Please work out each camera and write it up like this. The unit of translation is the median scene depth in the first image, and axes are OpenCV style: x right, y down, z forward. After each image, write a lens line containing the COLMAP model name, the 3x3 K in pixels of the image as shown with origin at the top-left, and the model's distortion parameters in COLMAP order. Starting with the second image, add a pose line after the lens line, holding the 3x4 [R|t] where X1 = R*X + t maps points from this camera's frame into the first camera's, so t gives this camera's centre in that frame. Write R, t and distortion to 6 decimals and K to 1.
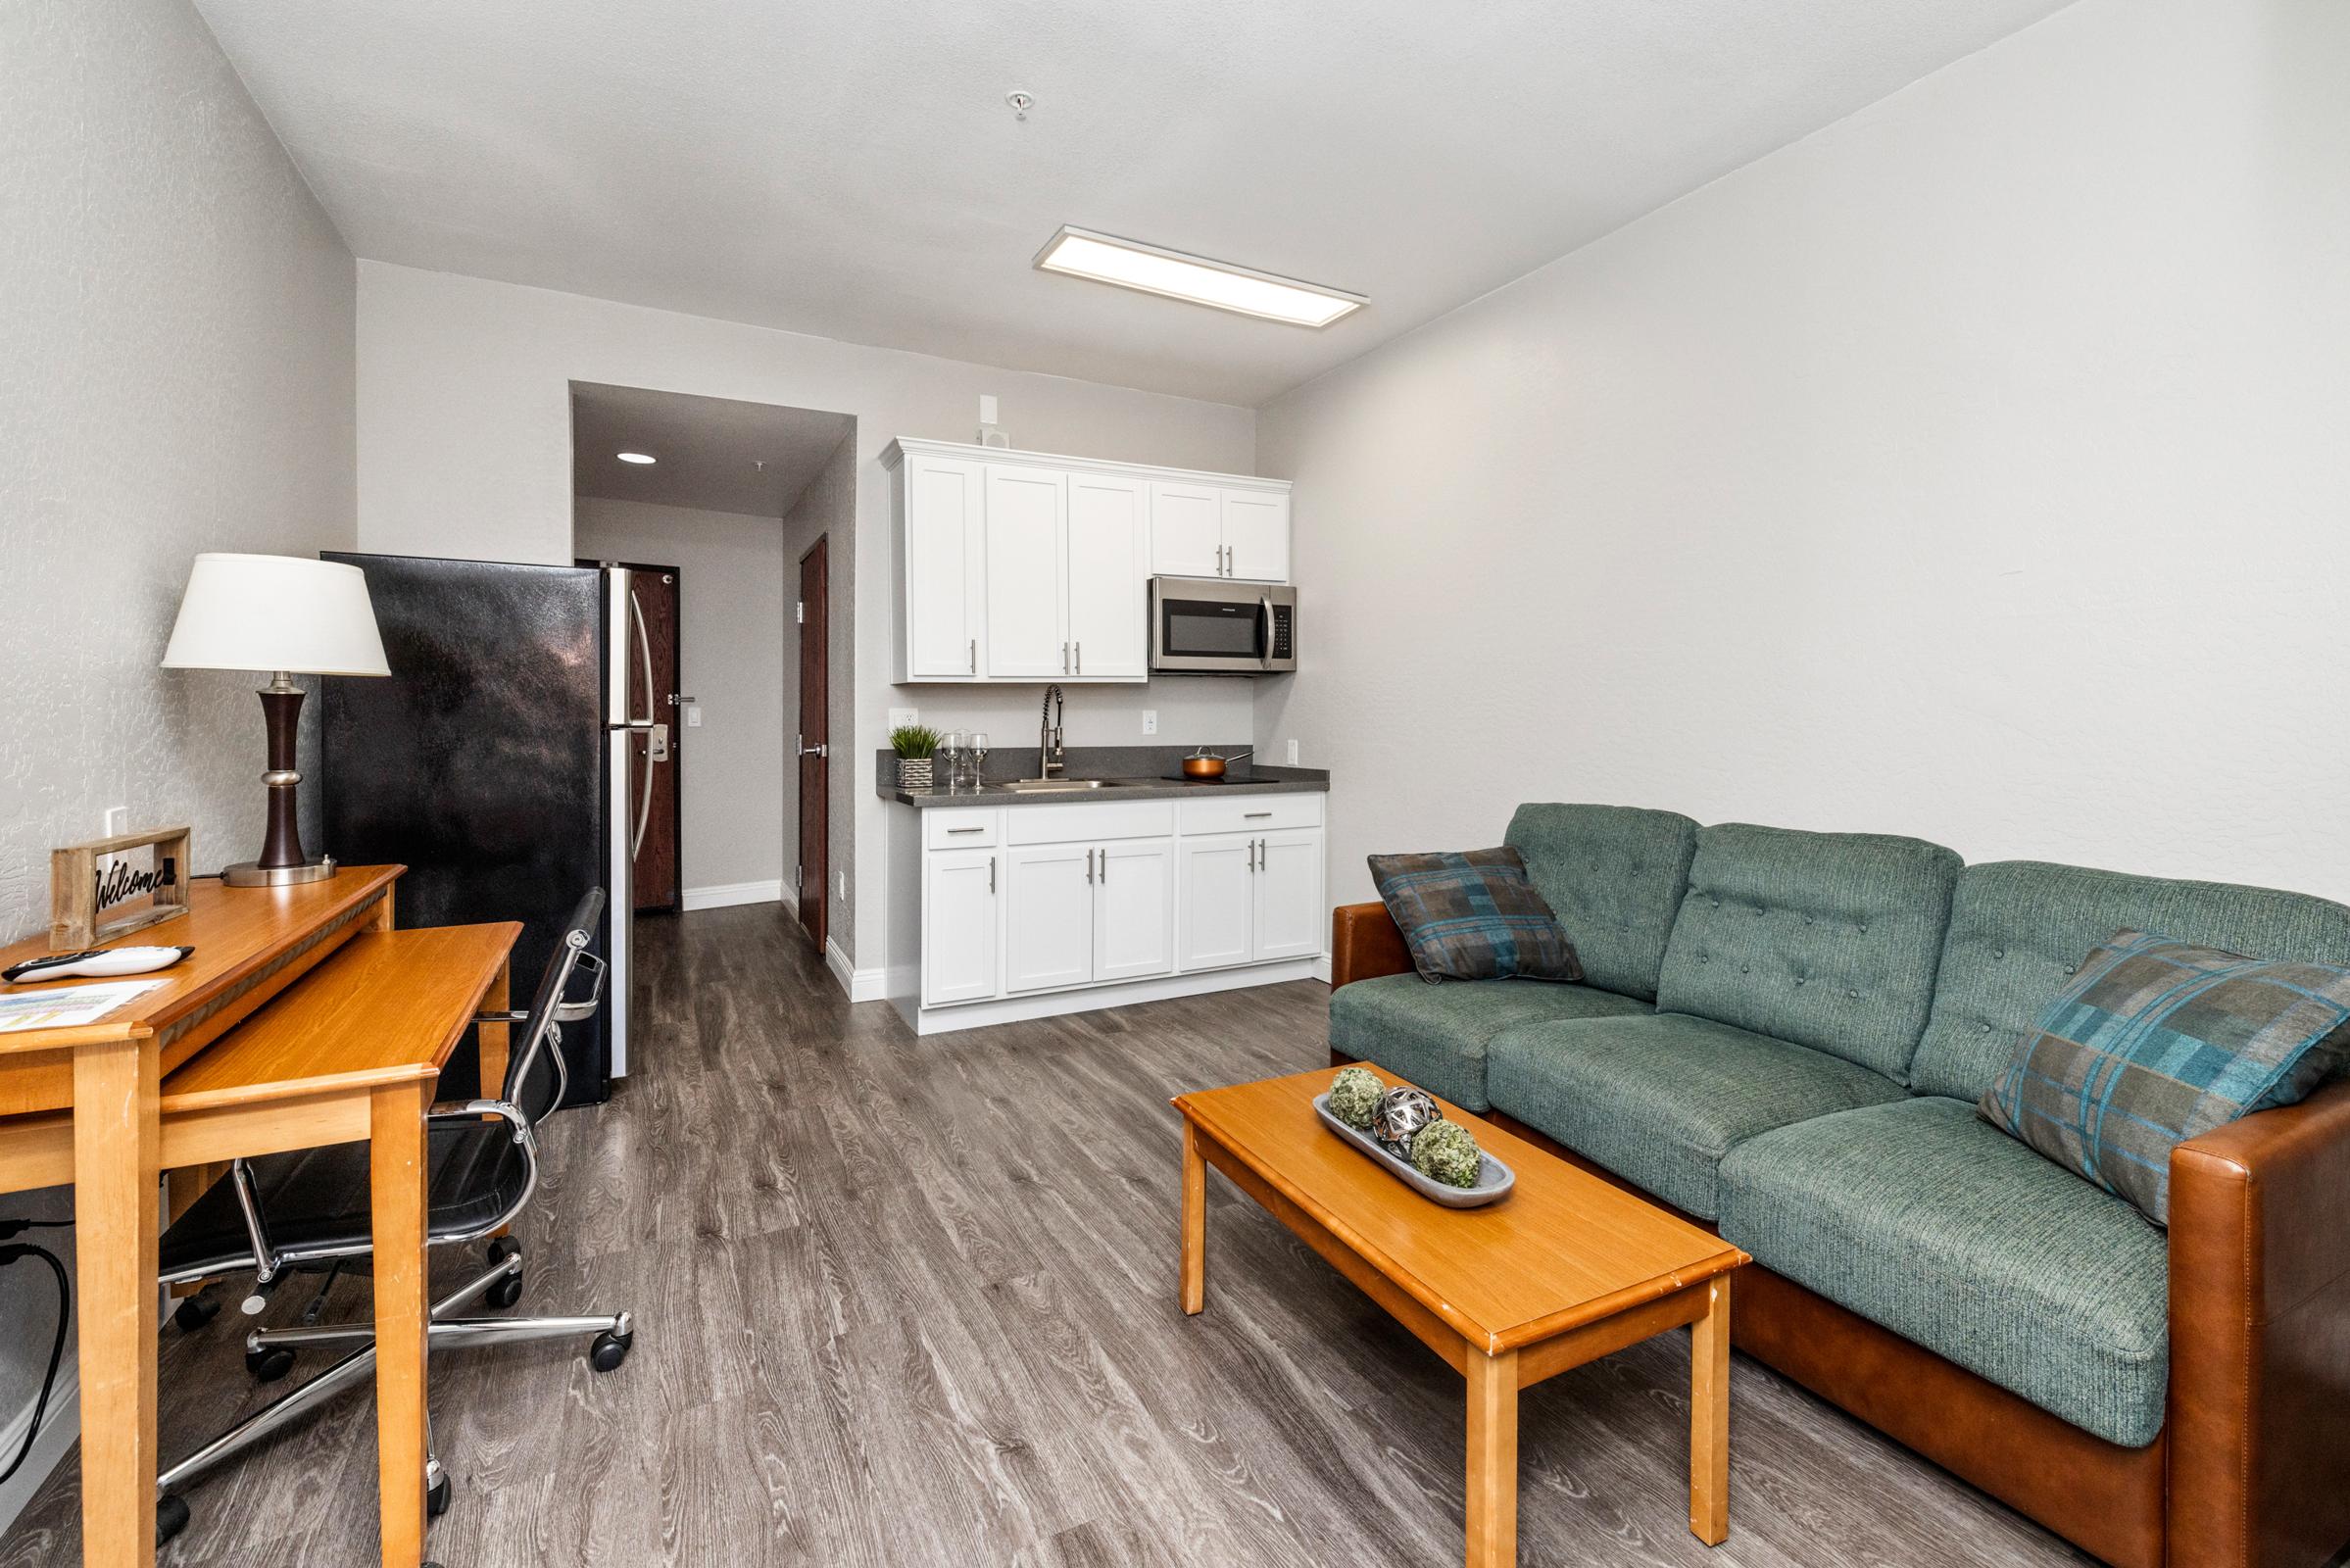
lens RADIAL K [[1031.0, 0, 1180.5], [0, 1031.0, 734.3], [0, 0, 1]] dist [-0.001801, -0.000189]
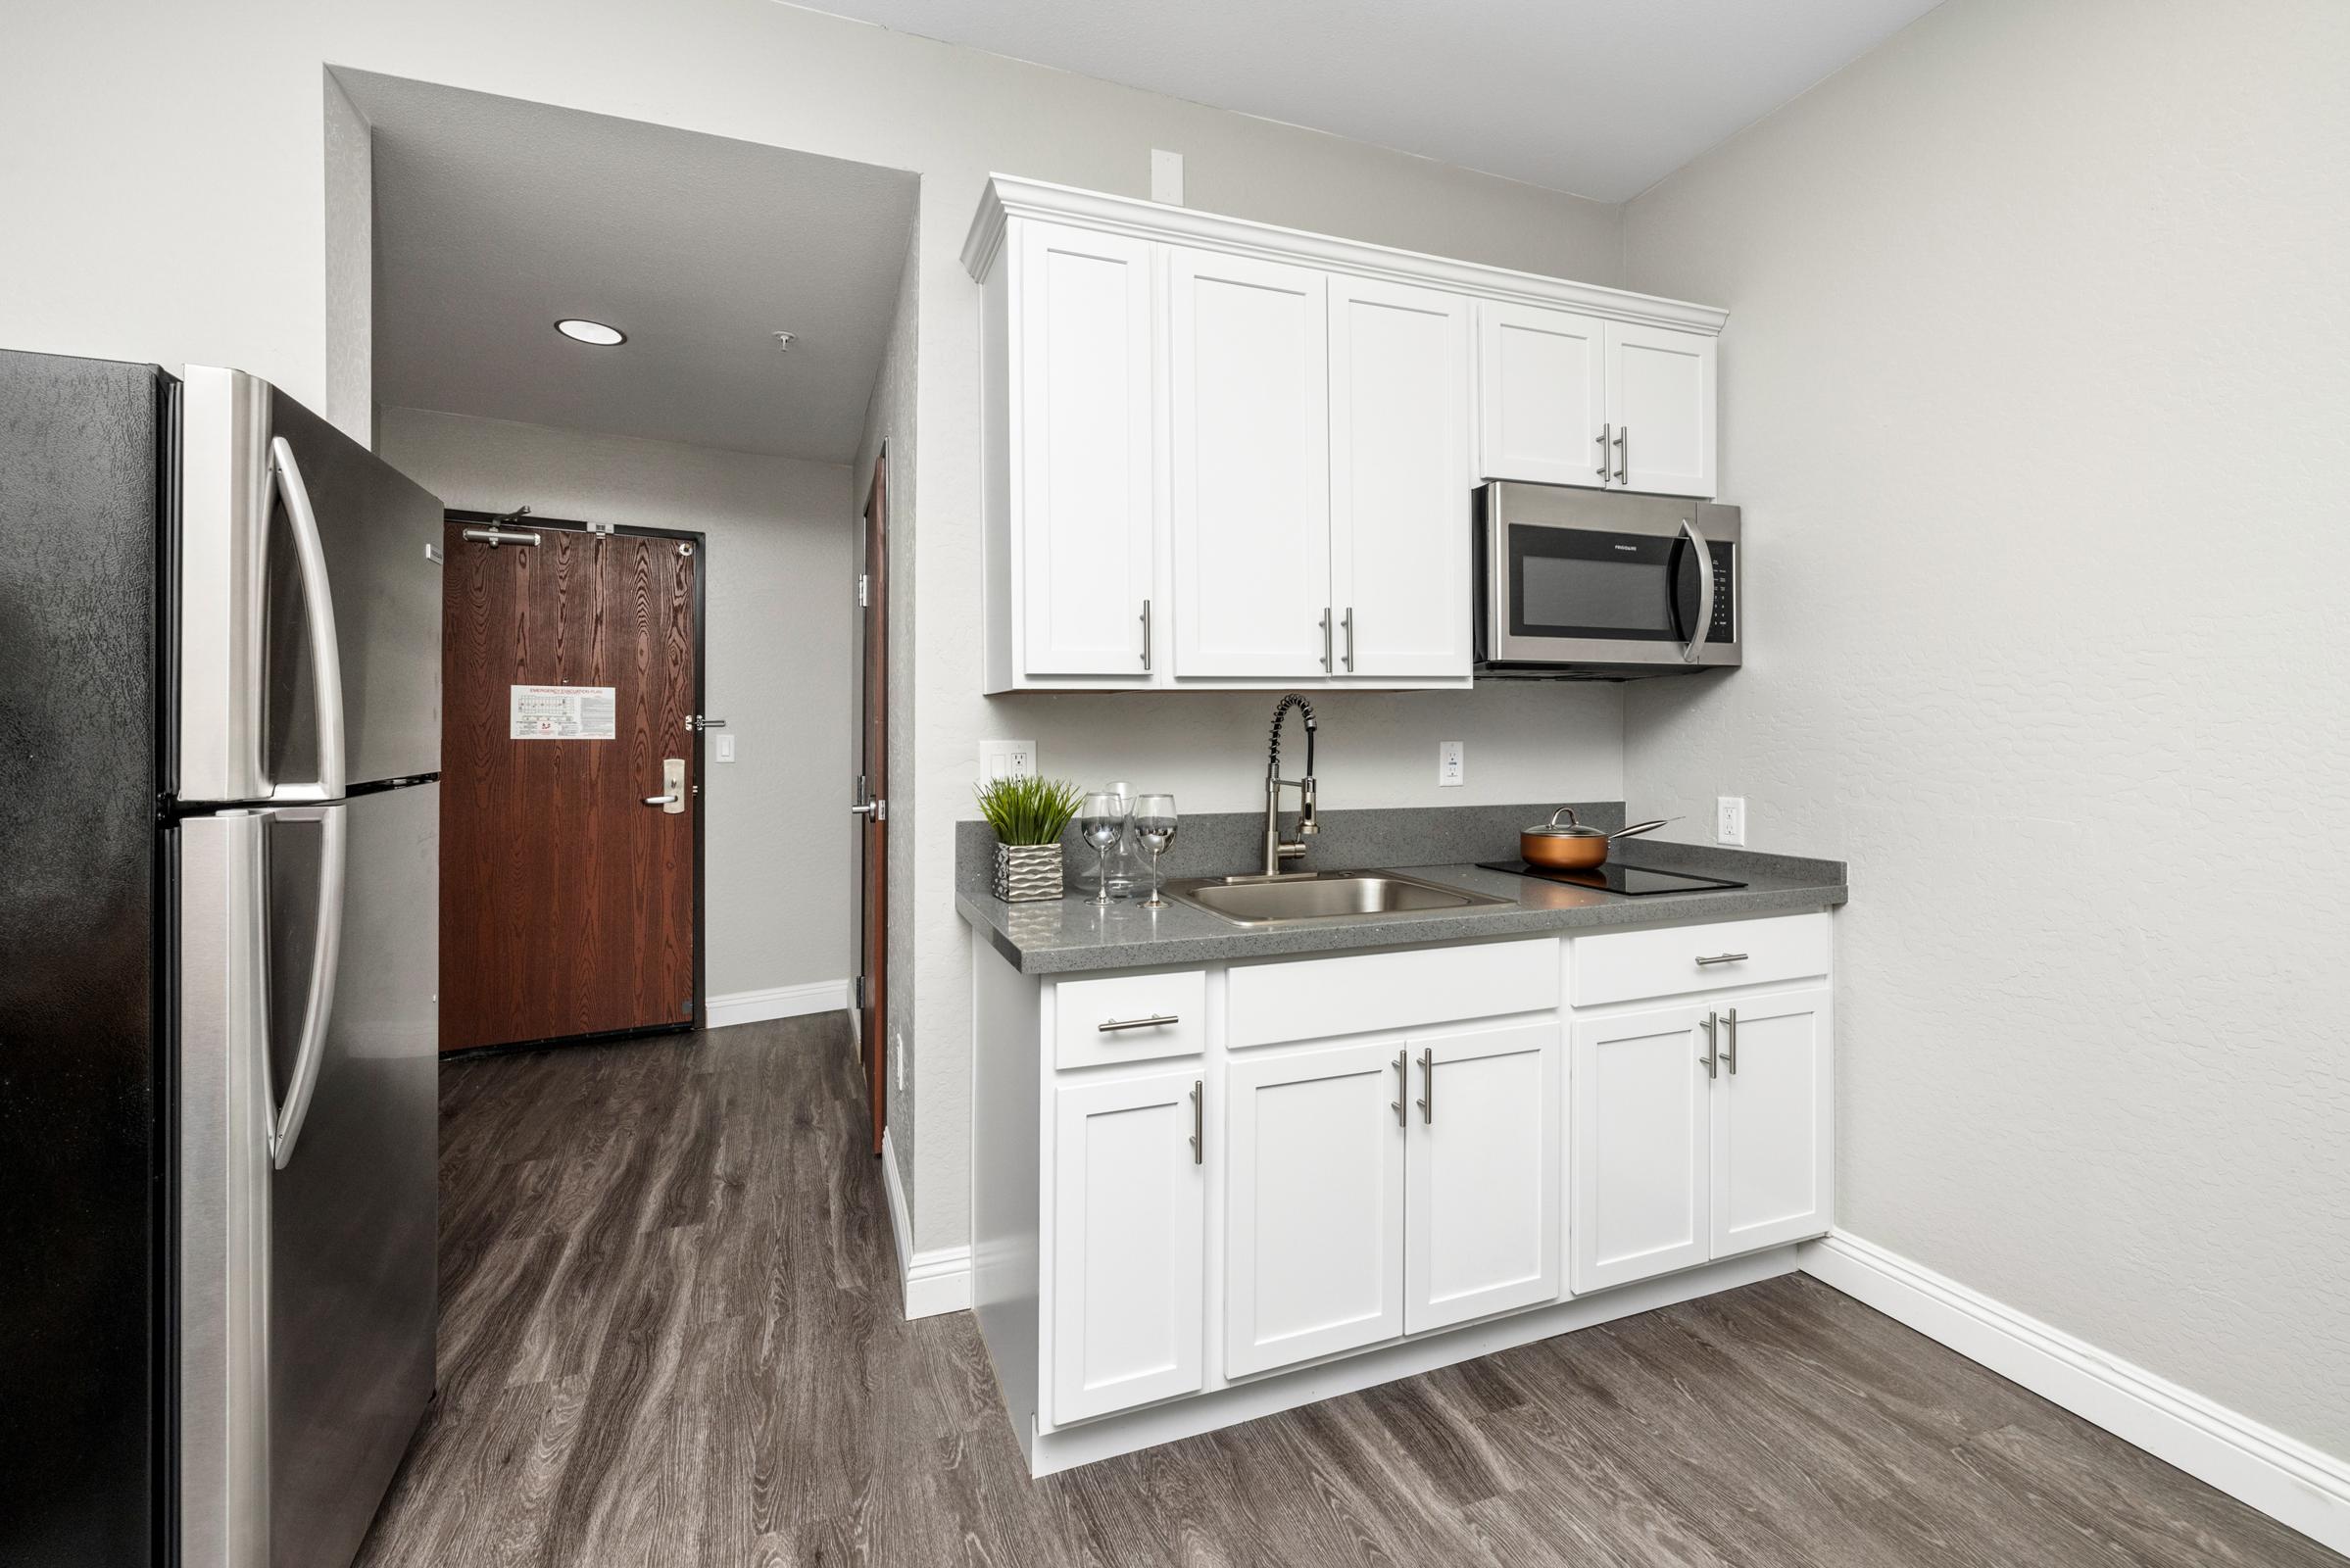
lens RADIAL K [[1031.0, 0, 1180.5], [0, 1031.0, 734.3], [0, 0, 1]] dist [-0.001801, -0.000189]
pose [[0.993168, -0.001762, -0.116676, -0.119993], [-0.000450, 0.999821, -0.018928, -0.018468], [0.116689, 0.018851, 0.992990, 0.487063]]
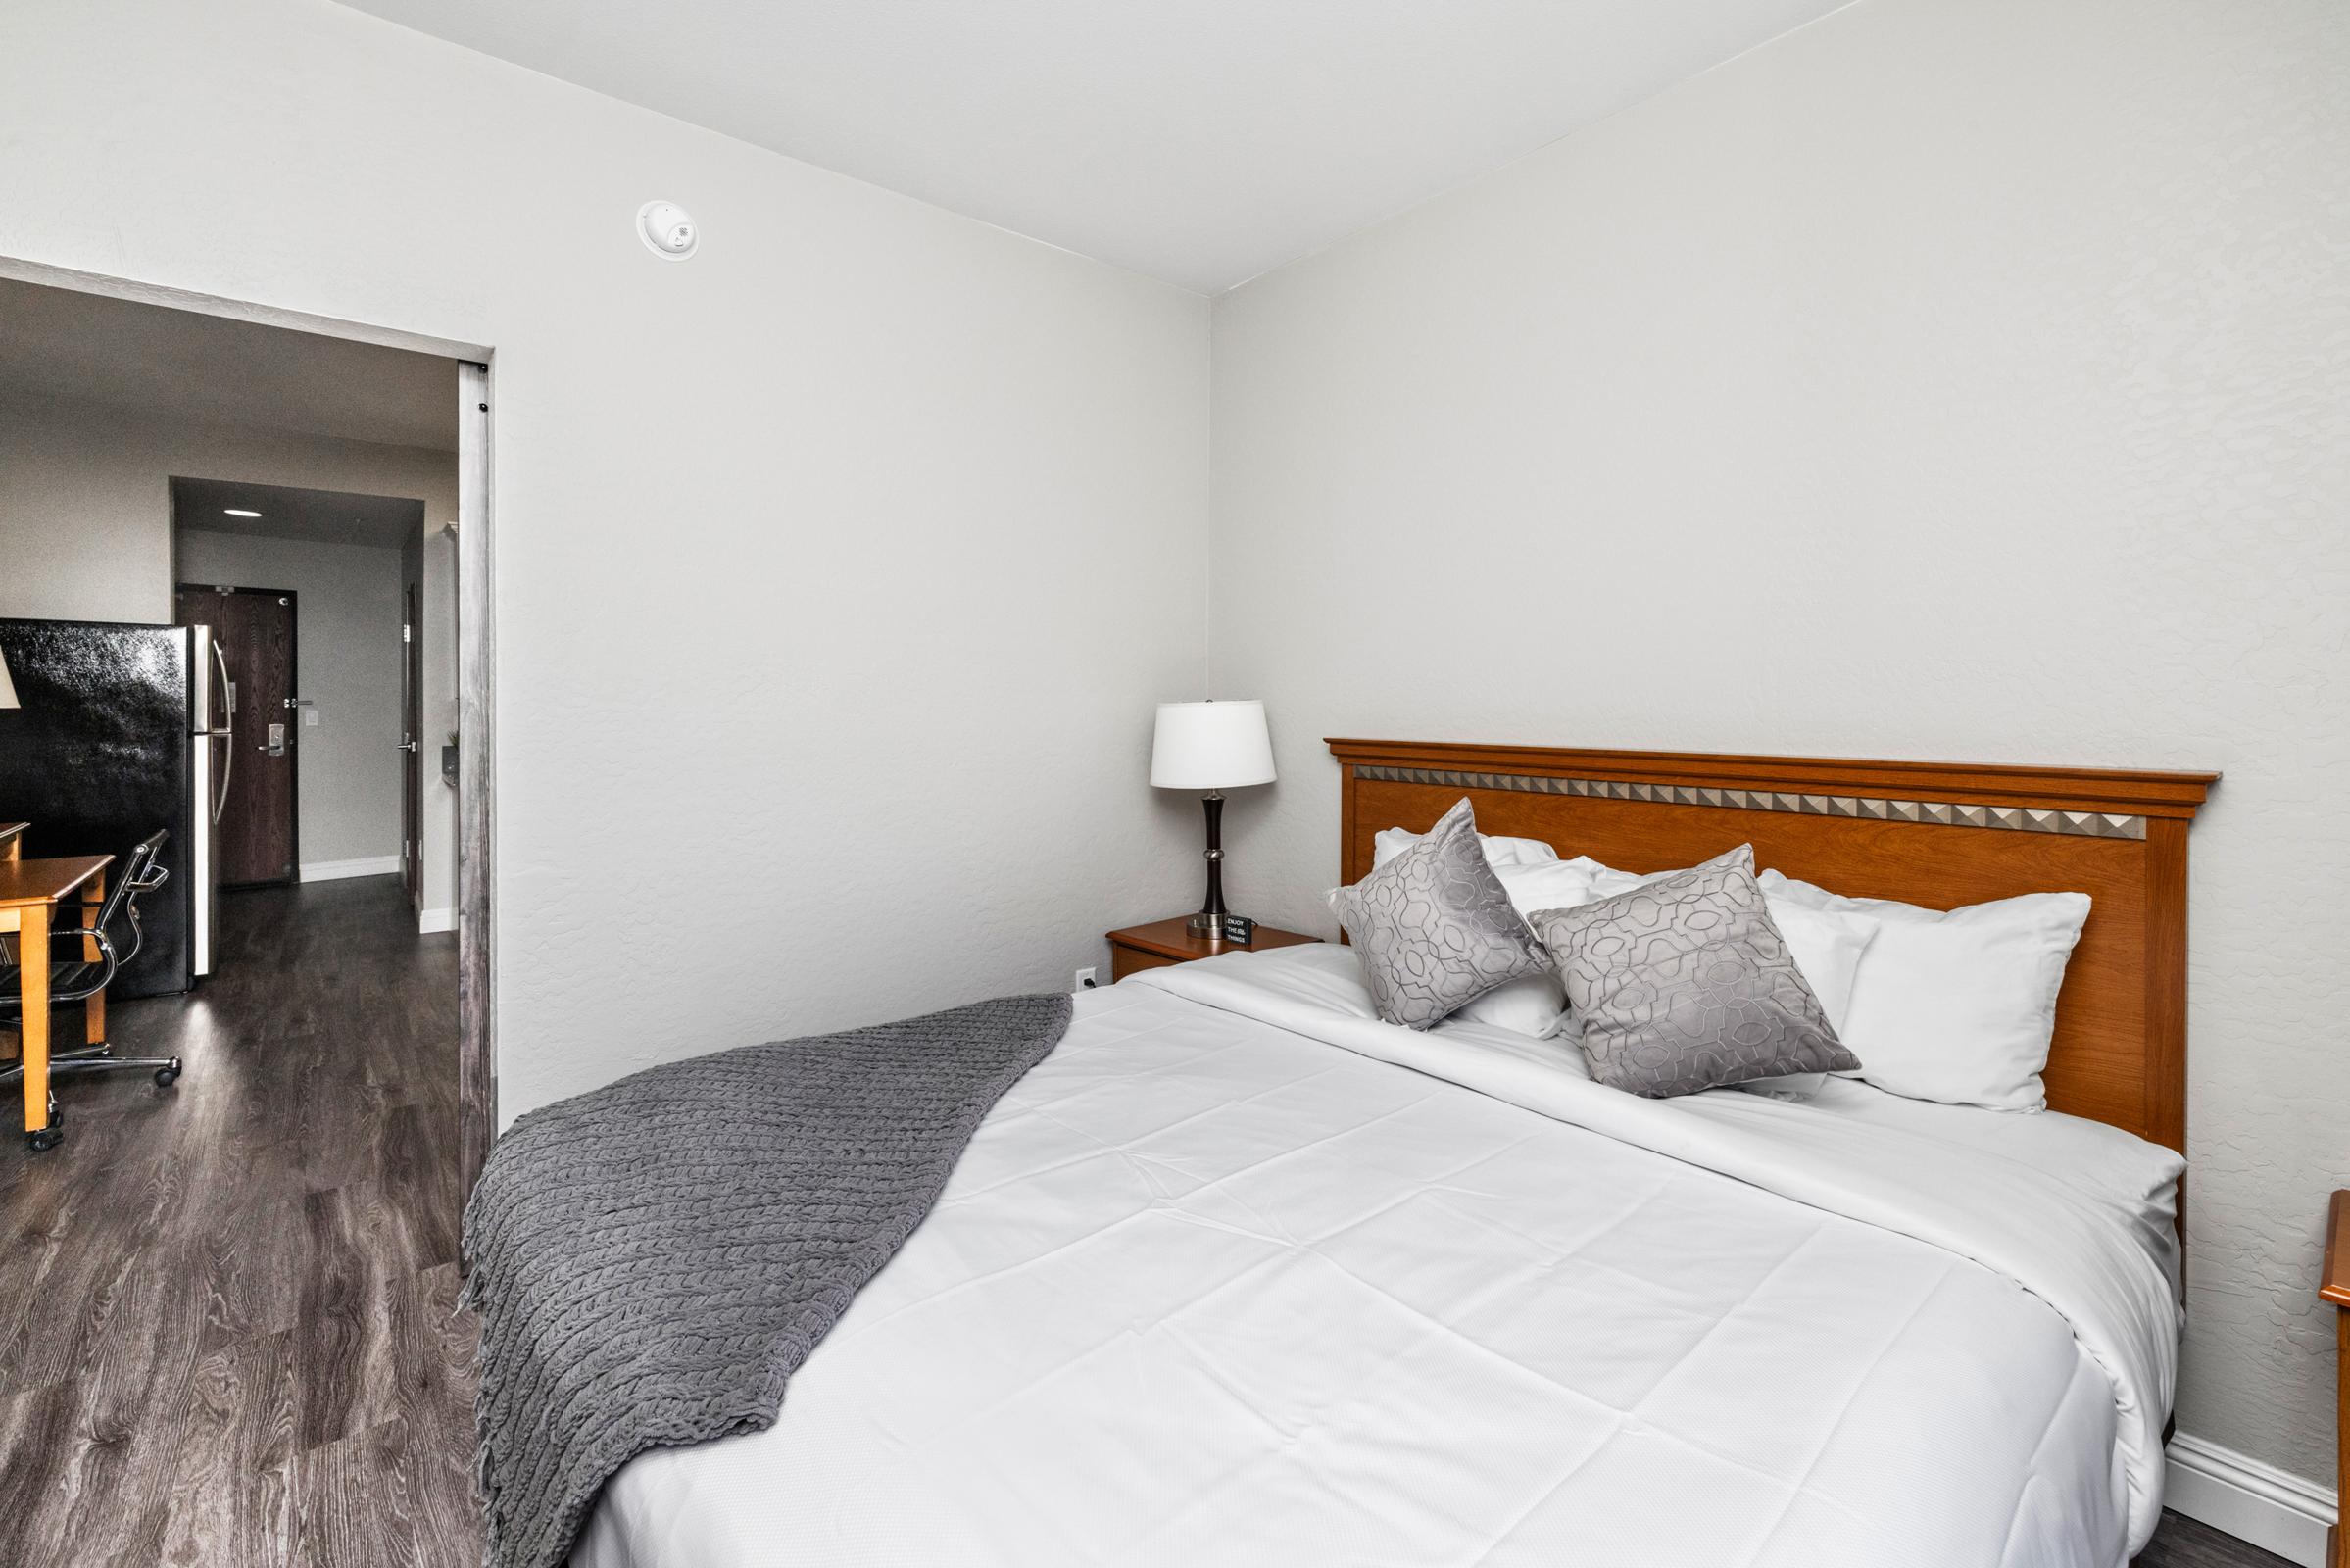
lens RADIAL K [[1024.4, 0, 1175.9], [0, 1024.4, 718.9], [0, 0, 1]] dist [0.001736, -0.000001]
pose [[0.977790, 0.000174, 0.209586, 0.351241], [0.000390, 0.999996, -0.002647, -0.016840], [-0.209586, 0.002670, 0.977787, -0.499642]]
